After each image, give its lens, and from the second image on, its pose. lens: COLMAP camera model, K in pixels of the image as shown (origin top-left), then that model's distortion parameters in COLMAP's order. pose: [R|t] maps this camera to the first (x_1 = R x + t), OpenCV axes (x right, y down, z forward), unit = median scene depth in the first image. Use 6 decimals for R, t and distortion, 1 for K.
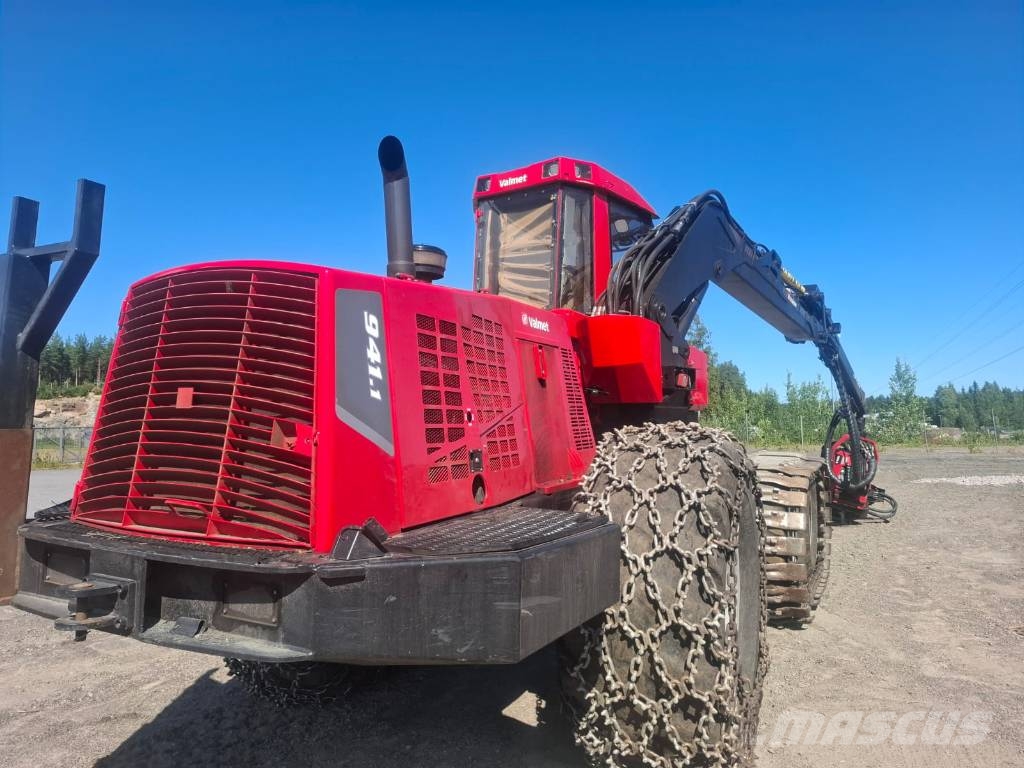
lens RADIAL K [[719.2, 0, 497.5], [0, 719.2, 361.6], [0, 0, 1]] dist [0.070392, -0.066064]
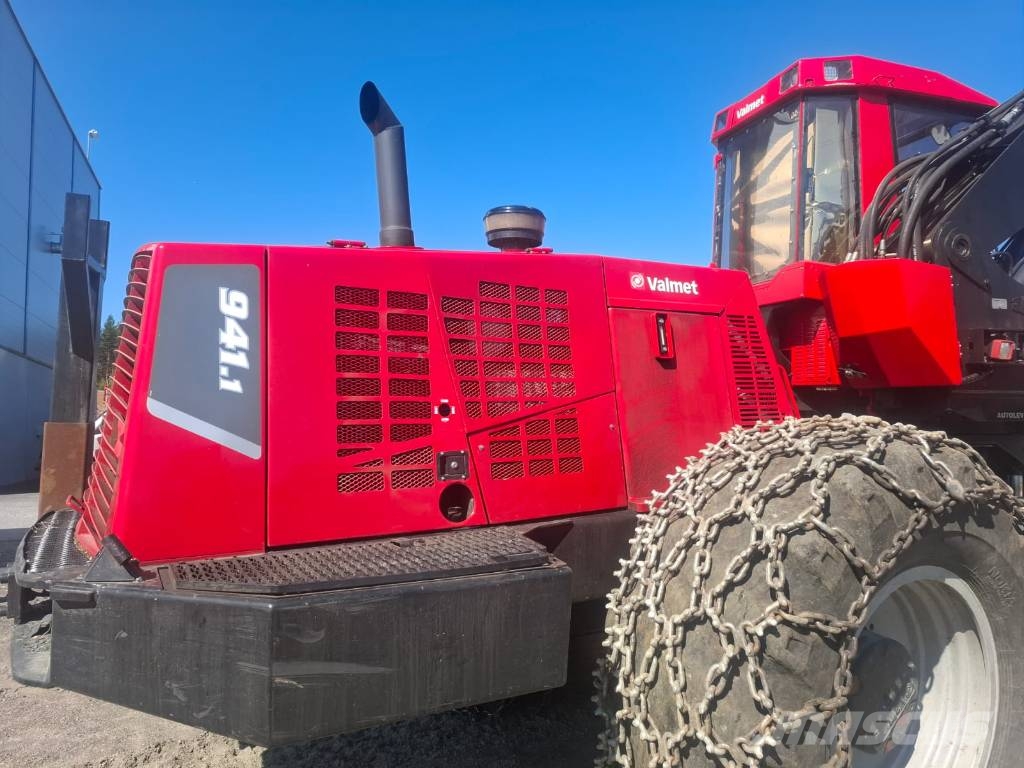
lens RADIAL K [[711.5, 0, 509.1], [0, 711.5, 368.1], [0, 0, 1]] dist [0.061686, -0.070595]
pose [[0.827166, -0.037842, -0.560681, 0.506266], [0.049922, 0.998734, 0.006242, 0.032198], [0.559735, -0.033154, 0.828008, 0.430421]]
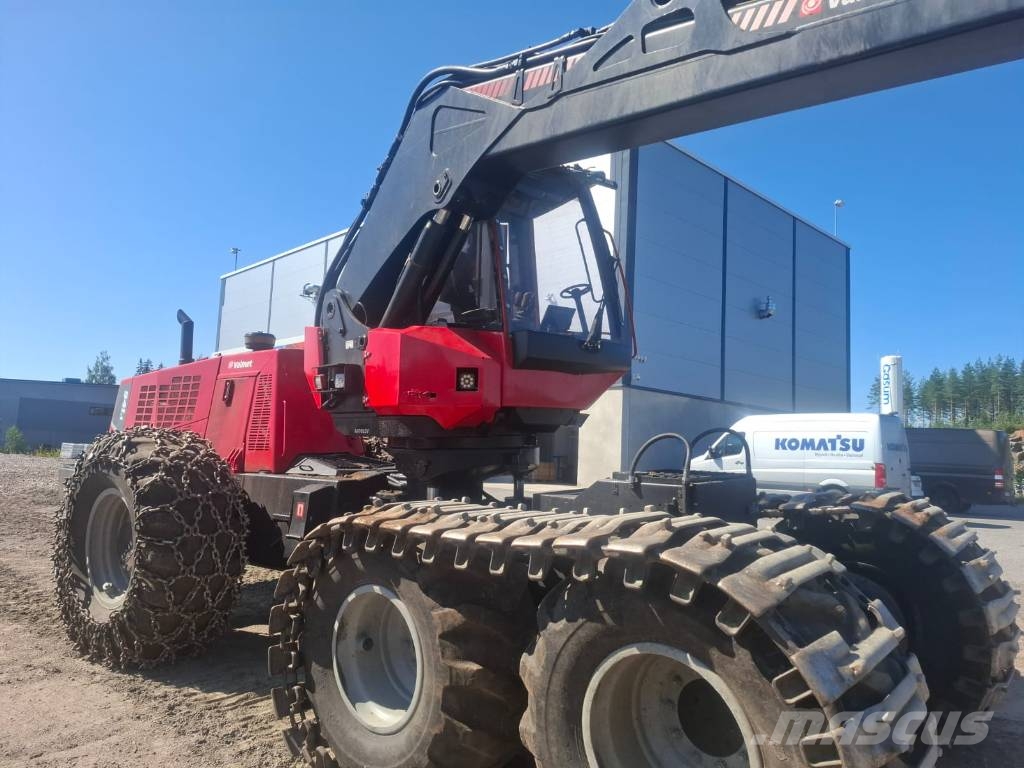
lens RADIAL K [[700.4, 0, 515.4], [0, 700.4, 382.3], [0, 0, 1]] dist [0.071631, -0.061849]
pose [[-0.206841, -0.088997, -0.974318, 2.098884], [0.055779, 0.993162, -0.102560, 0.257170], [0.976783, -0.075560, -0.200462, 2.821396]]
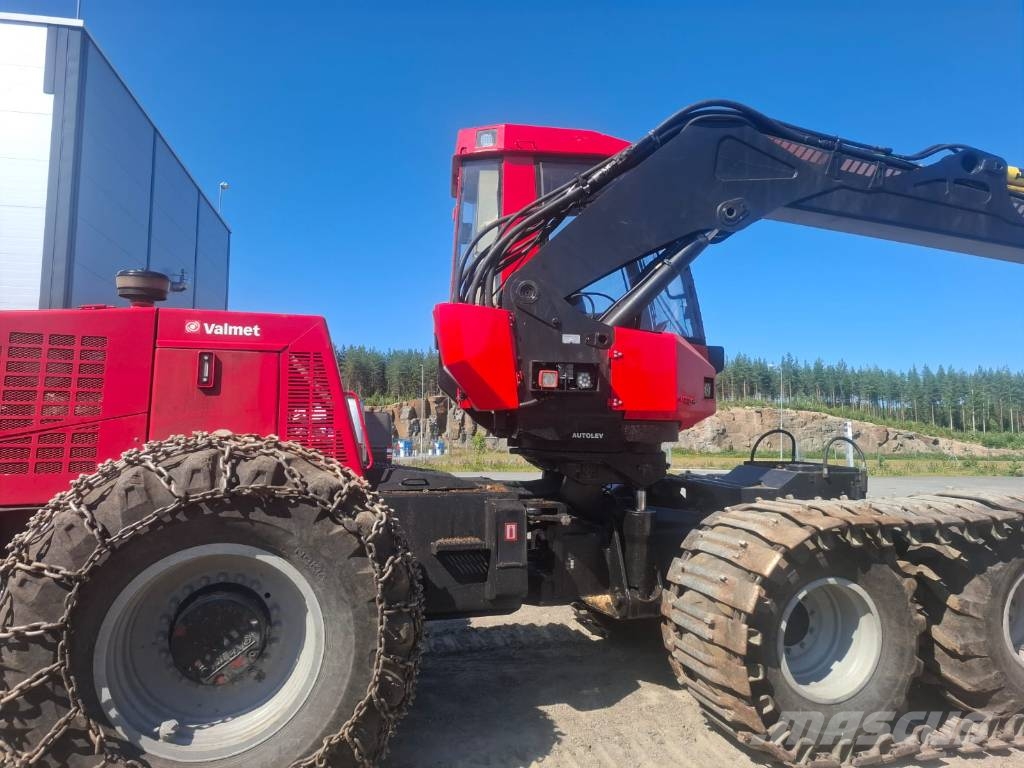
lens RADIAL K [[700.4, 0, 515.4], [0, 700.4, 382.3], [0, 0, 1]] dist [0.071631, -0.061849]
pose [[0.698503, -0.043669, -0.714274, 1.515887], [0.048554, 0.998728, -0.013578, 0.075783], [0.713958, -0.025196, 0.699735, 0.927361]]
